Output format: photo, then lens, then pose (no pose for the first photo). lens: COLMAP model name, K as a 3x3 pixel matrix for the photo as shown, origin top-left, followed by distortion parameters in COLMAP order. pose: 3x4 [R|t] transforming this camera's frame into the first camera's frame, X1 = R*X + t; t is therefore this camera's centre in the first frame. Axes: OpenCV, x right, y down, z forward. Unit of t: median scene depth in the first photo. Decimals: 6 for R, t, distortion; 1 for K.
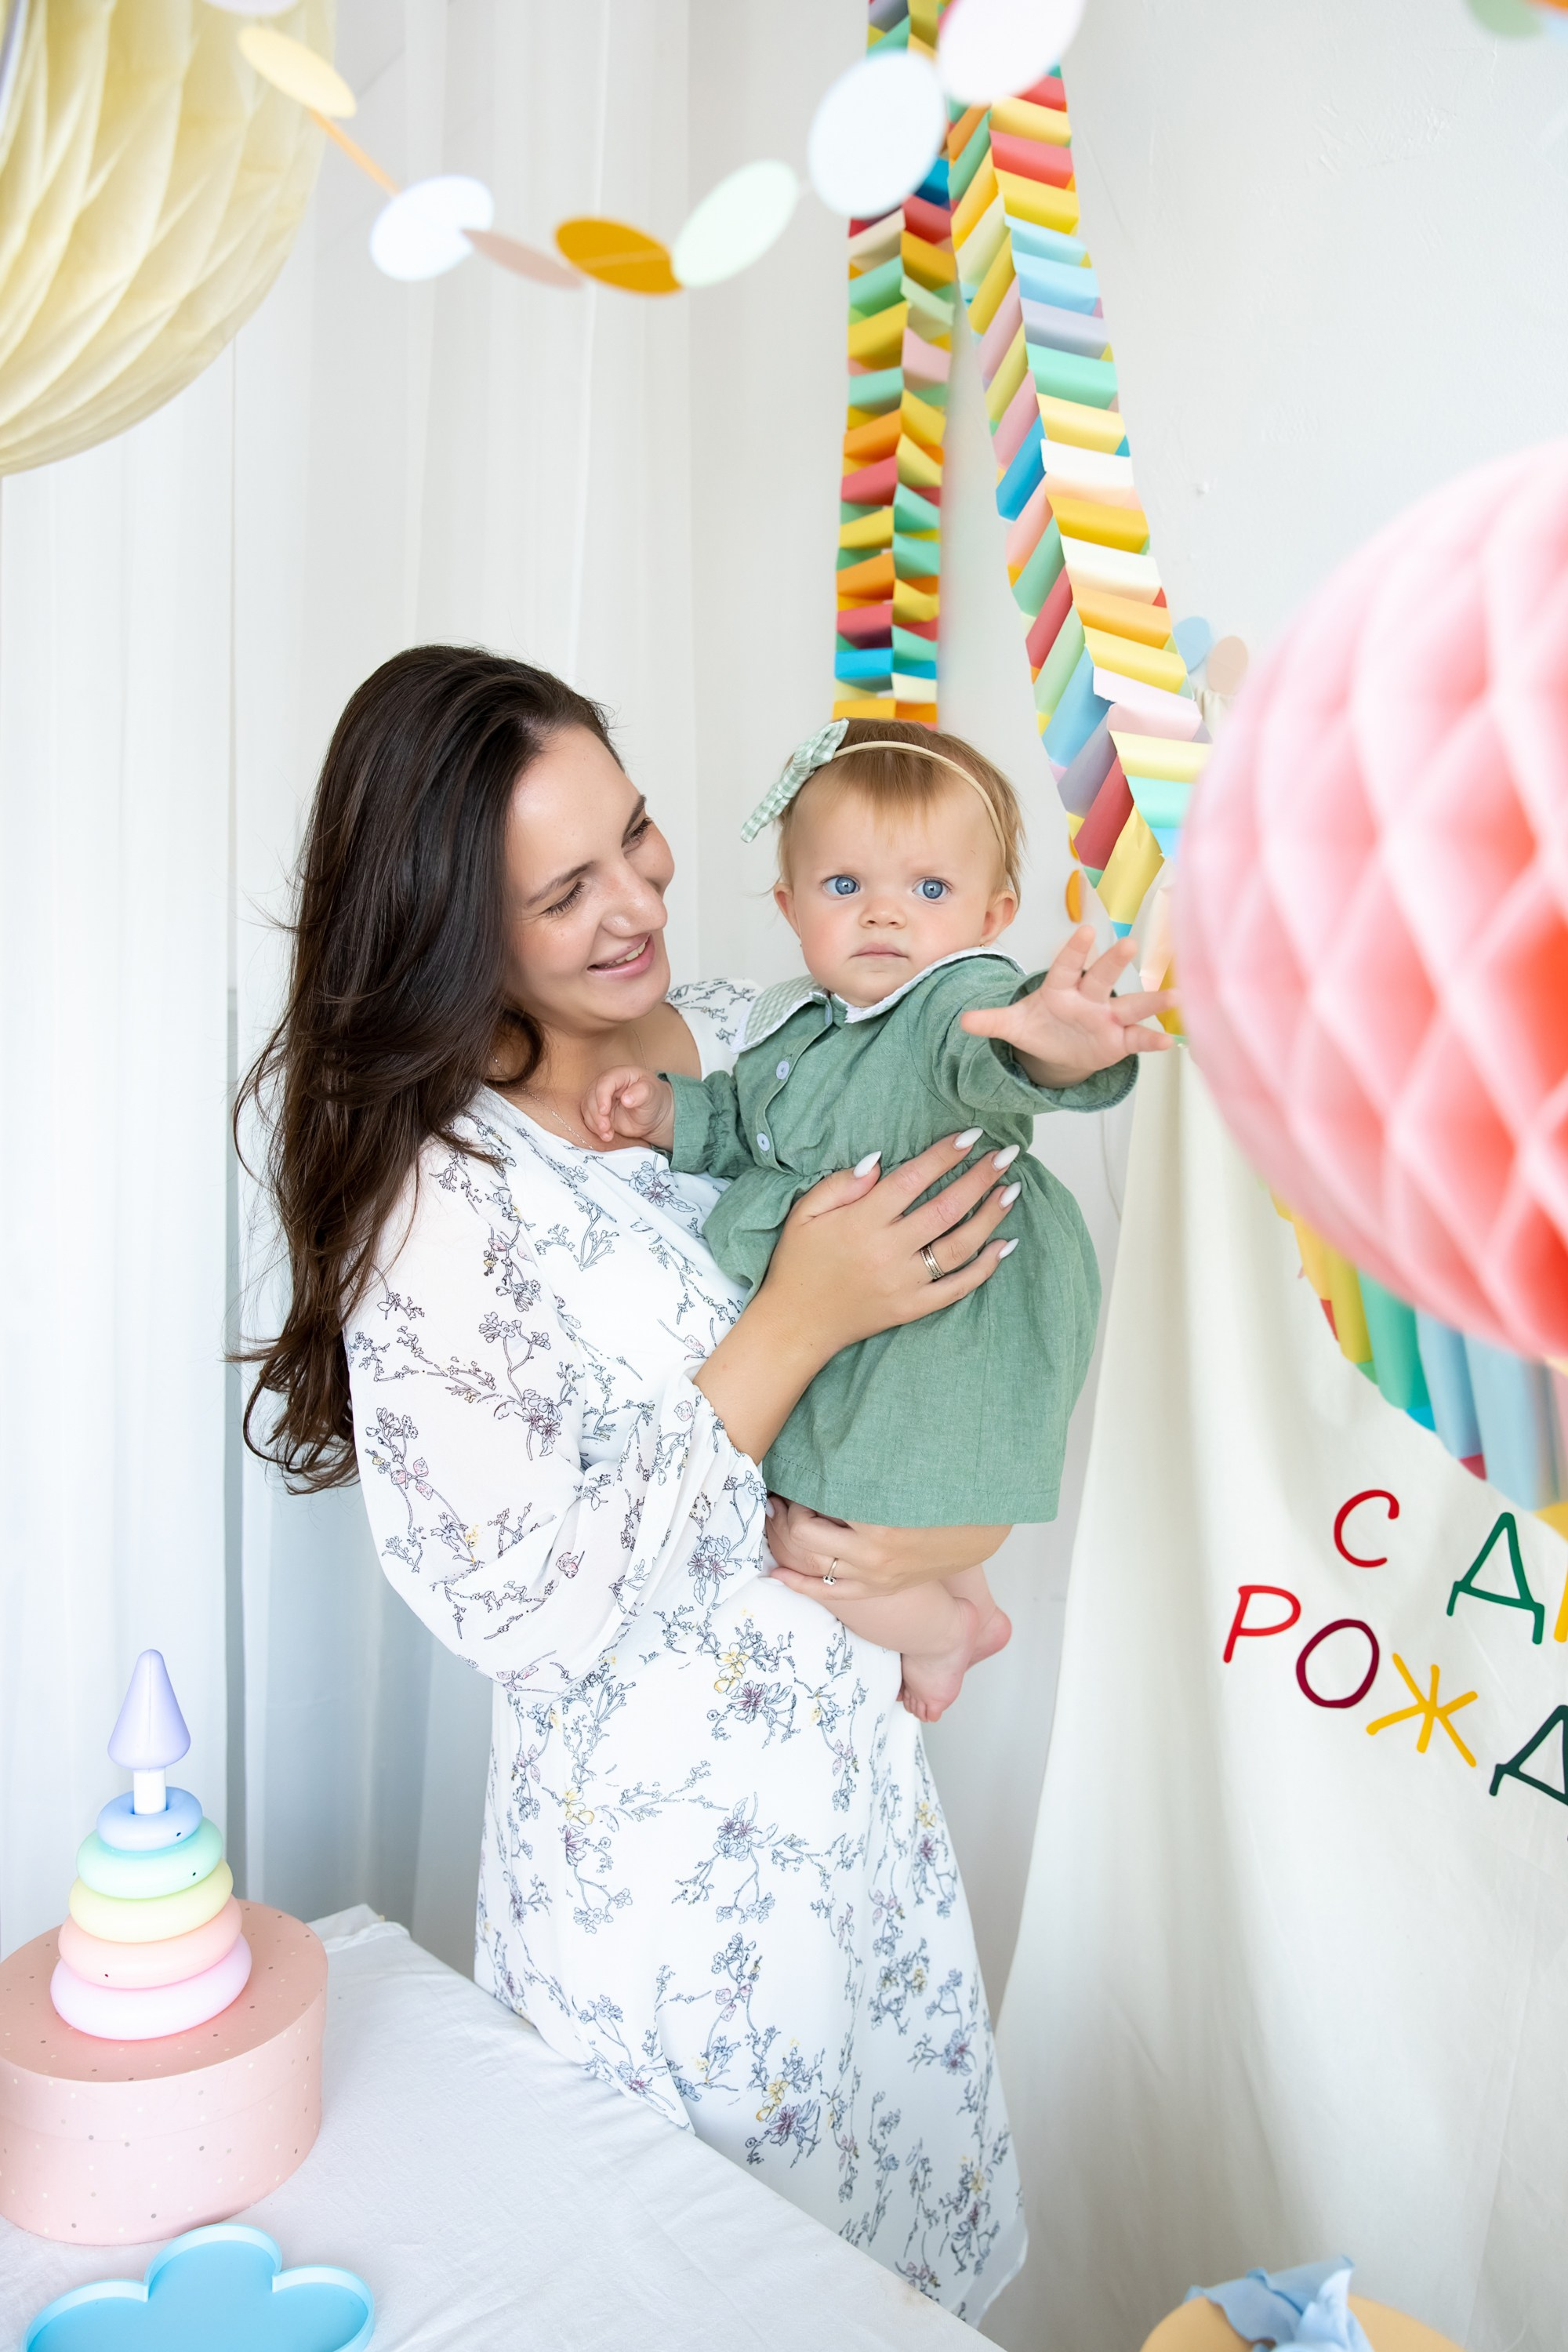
lens RADIAL K [[1732.6, 0, 784.0], [0, 1732.6, 1176.0], [0, 0, 1]] dist [-0.072593, 0.048950]
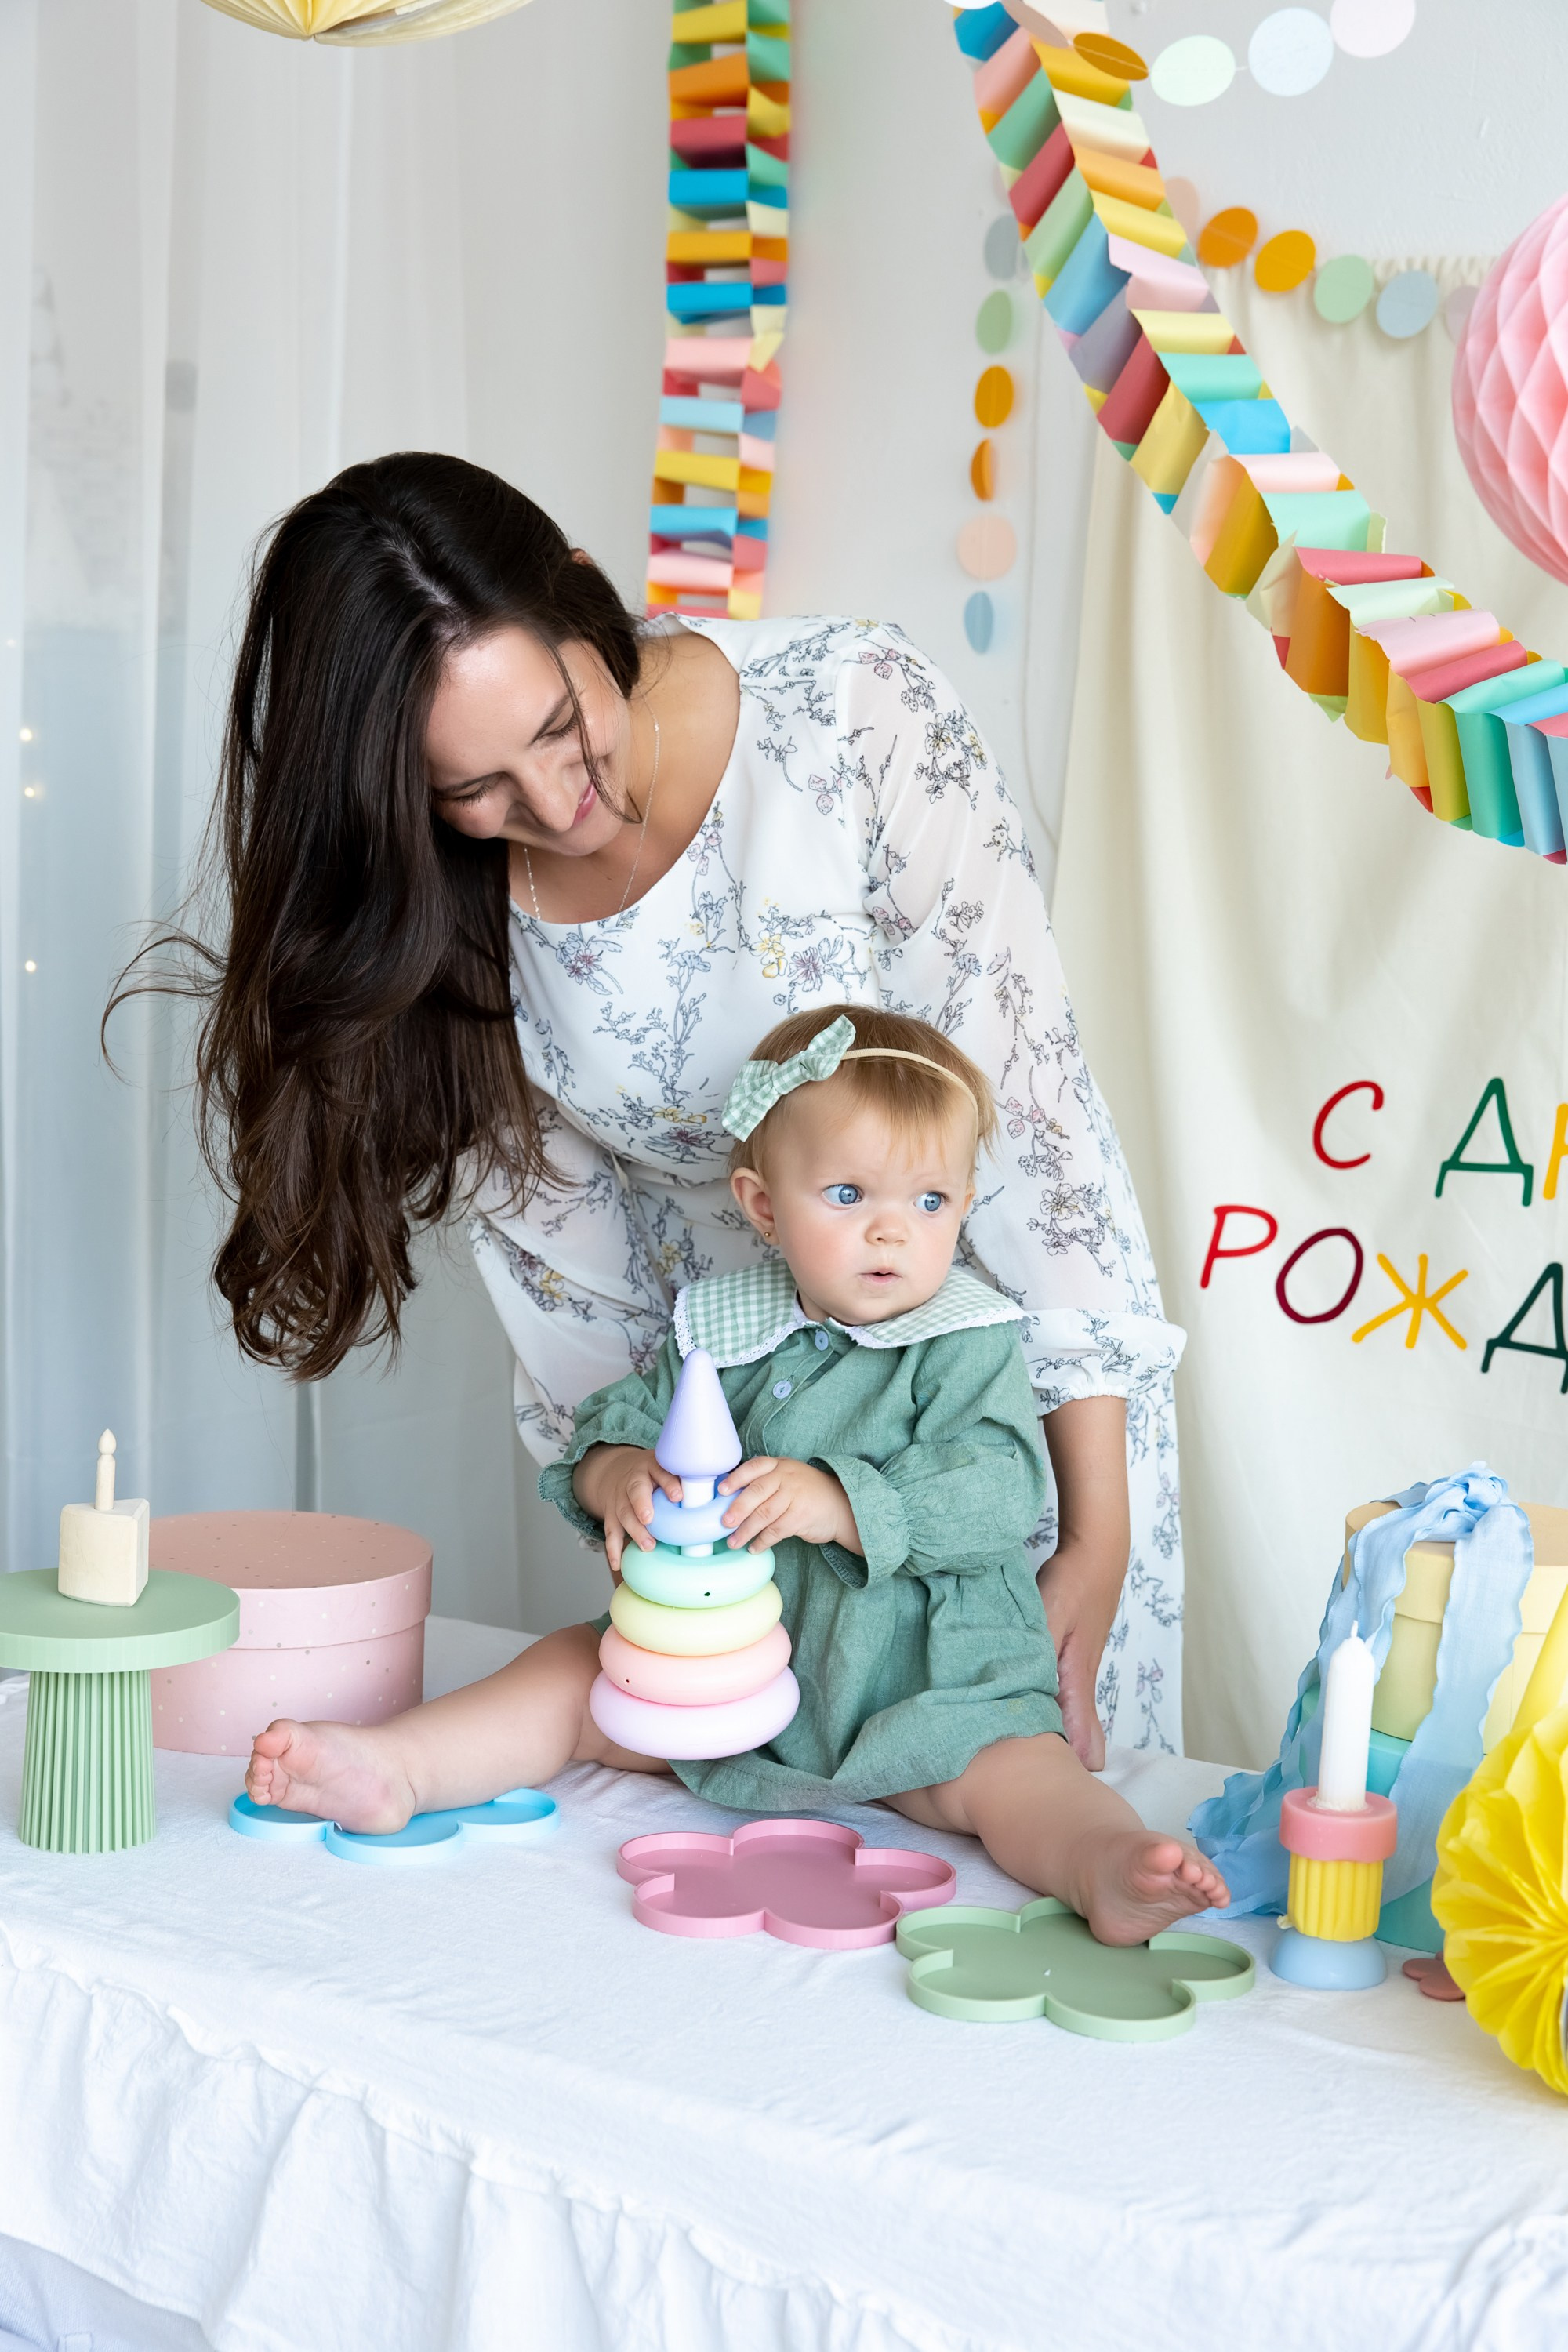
lens RADIAL K [[3397.5, 0, 707.1], [0, 3397.5, 1179.2], [0, 0, 1]] dist [0.013041, -0.041272]
pose [[0.967048, -0.030862, 0.252715, -0.496522], [0.023014, 0.999158, 0.033953, 0.159412], [-0.253551, -0.027019, 0.966945, -0.767822]]
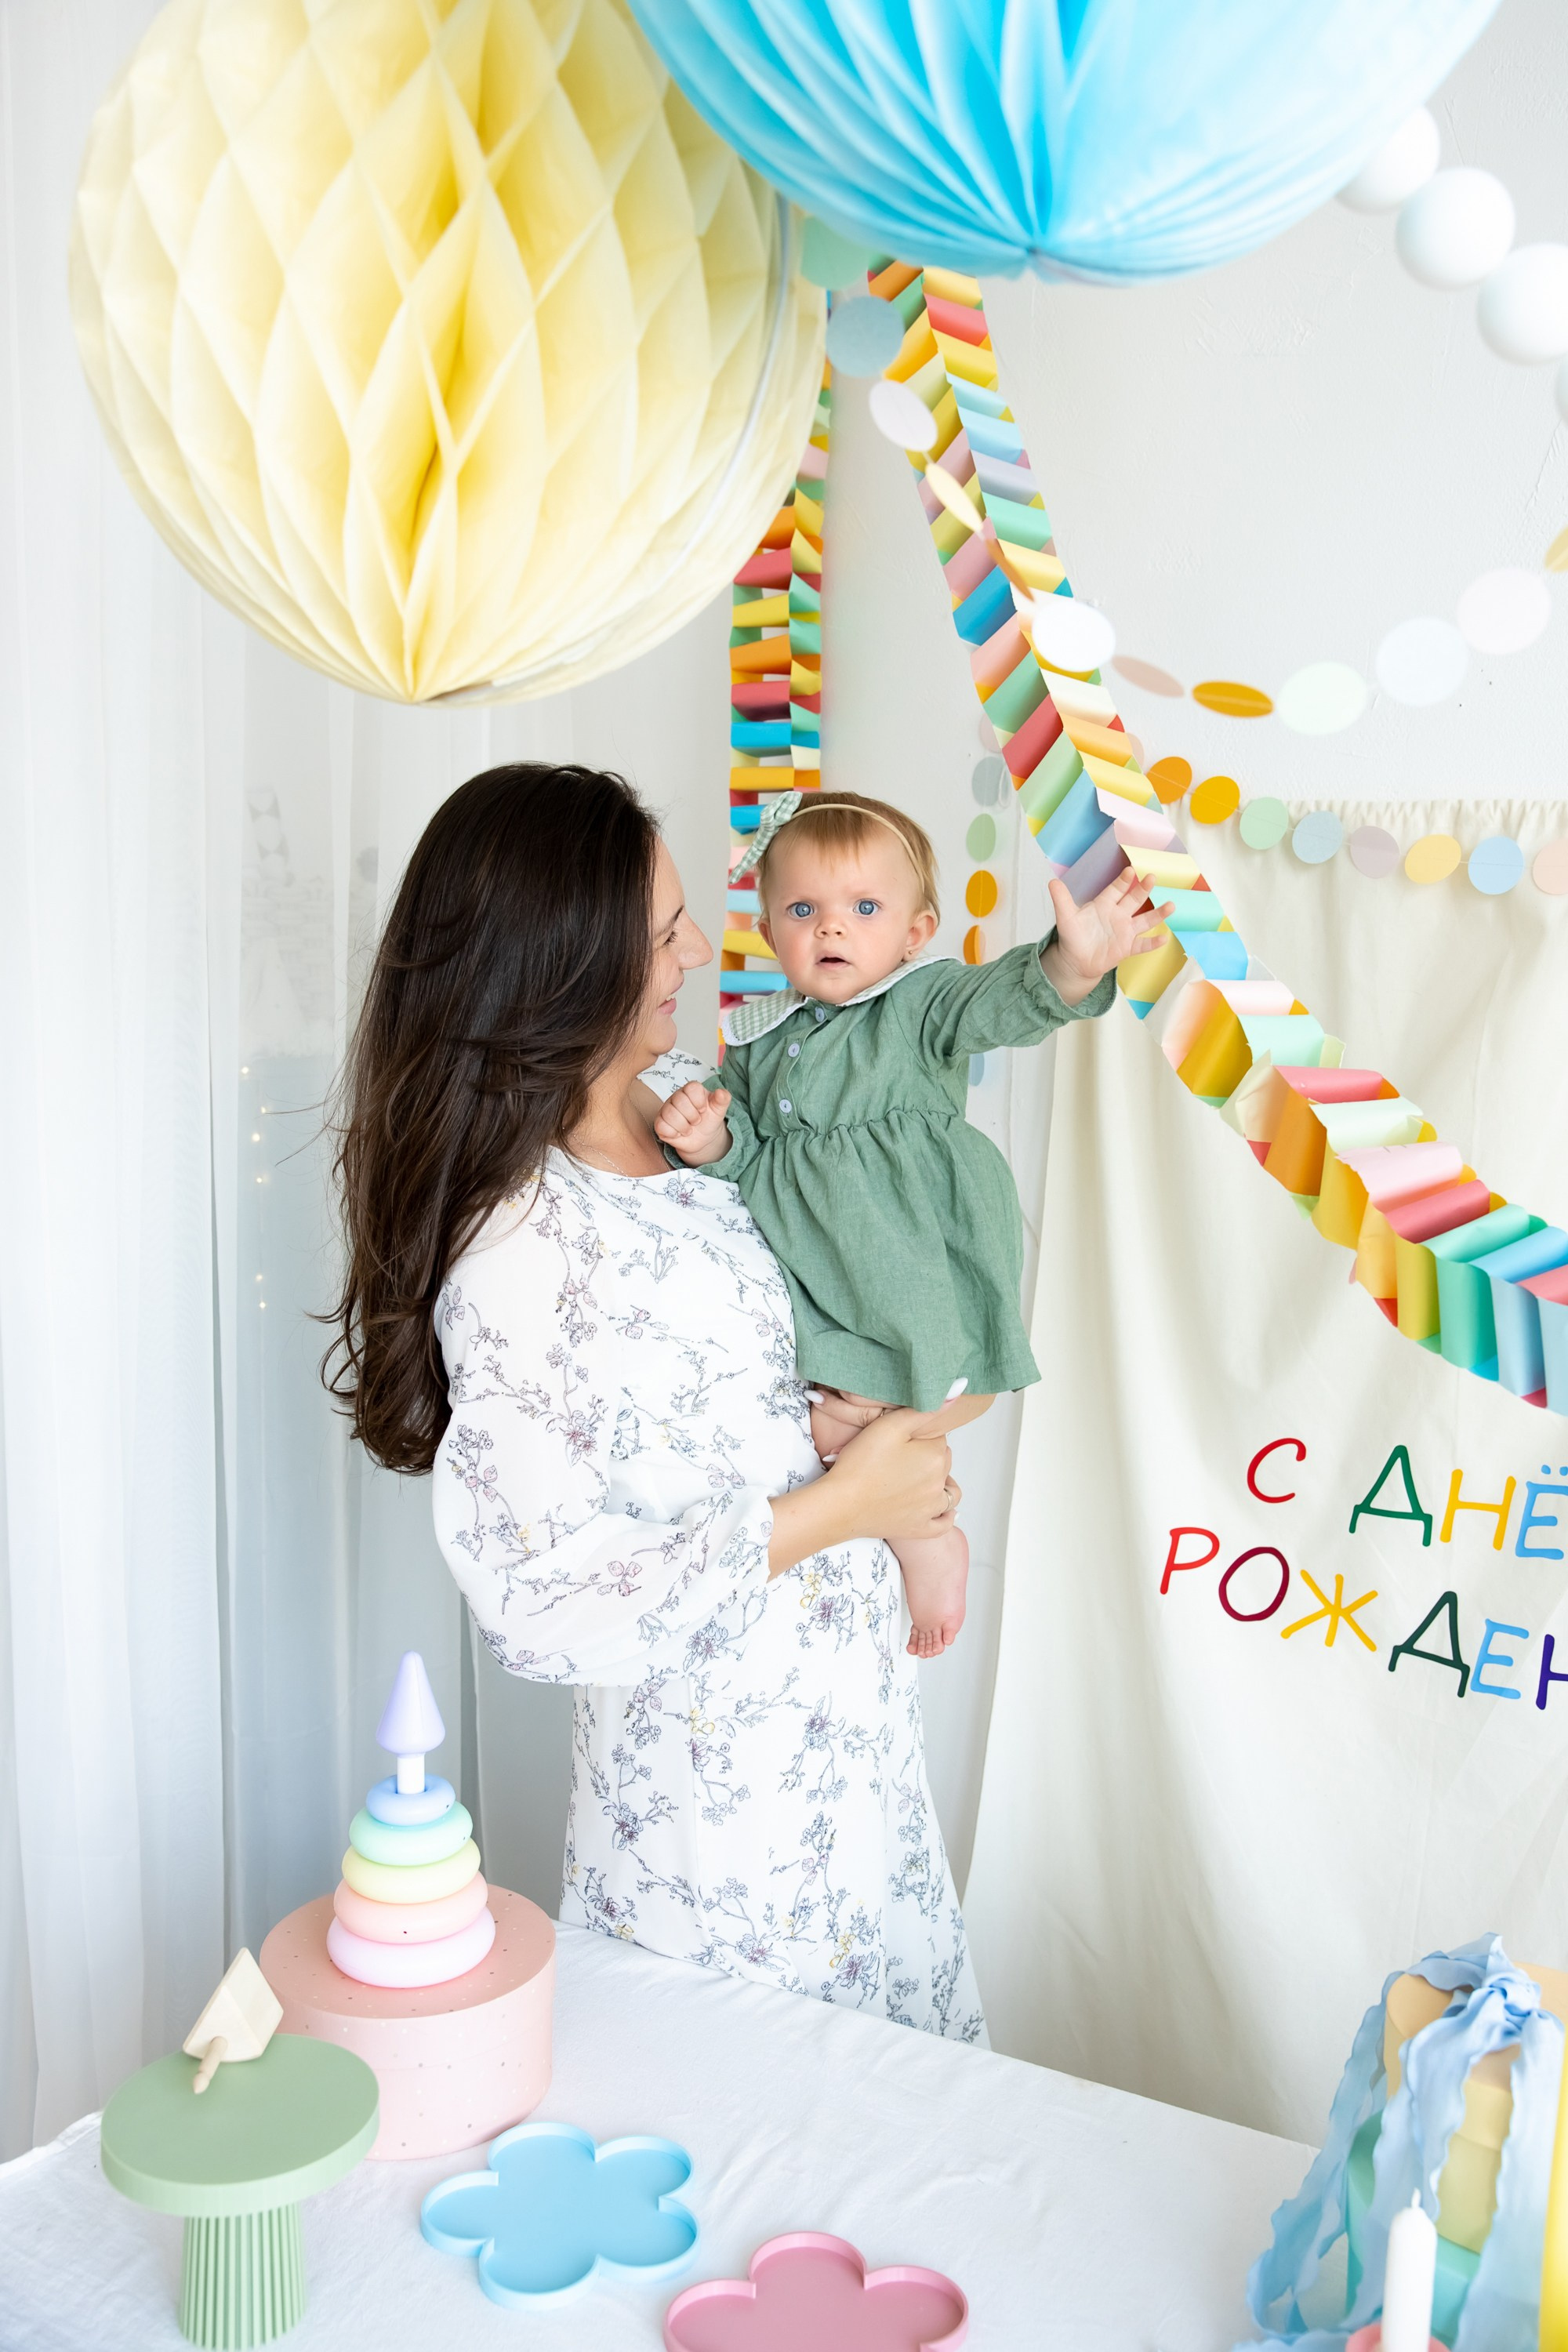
lens RADIAL K [[2004.5, 0, 784.0], [0, 2004.5, 1176.0], [0, 0, 1]] dist [0.002579, 0.001881]
pose [[0.959984, -0.035793, 0.277759, -0.396214], [0.036085, 0.999340, 0.004063, -0.027470], [-0.277721, 0.006122, 0.960642, -0.297744]]
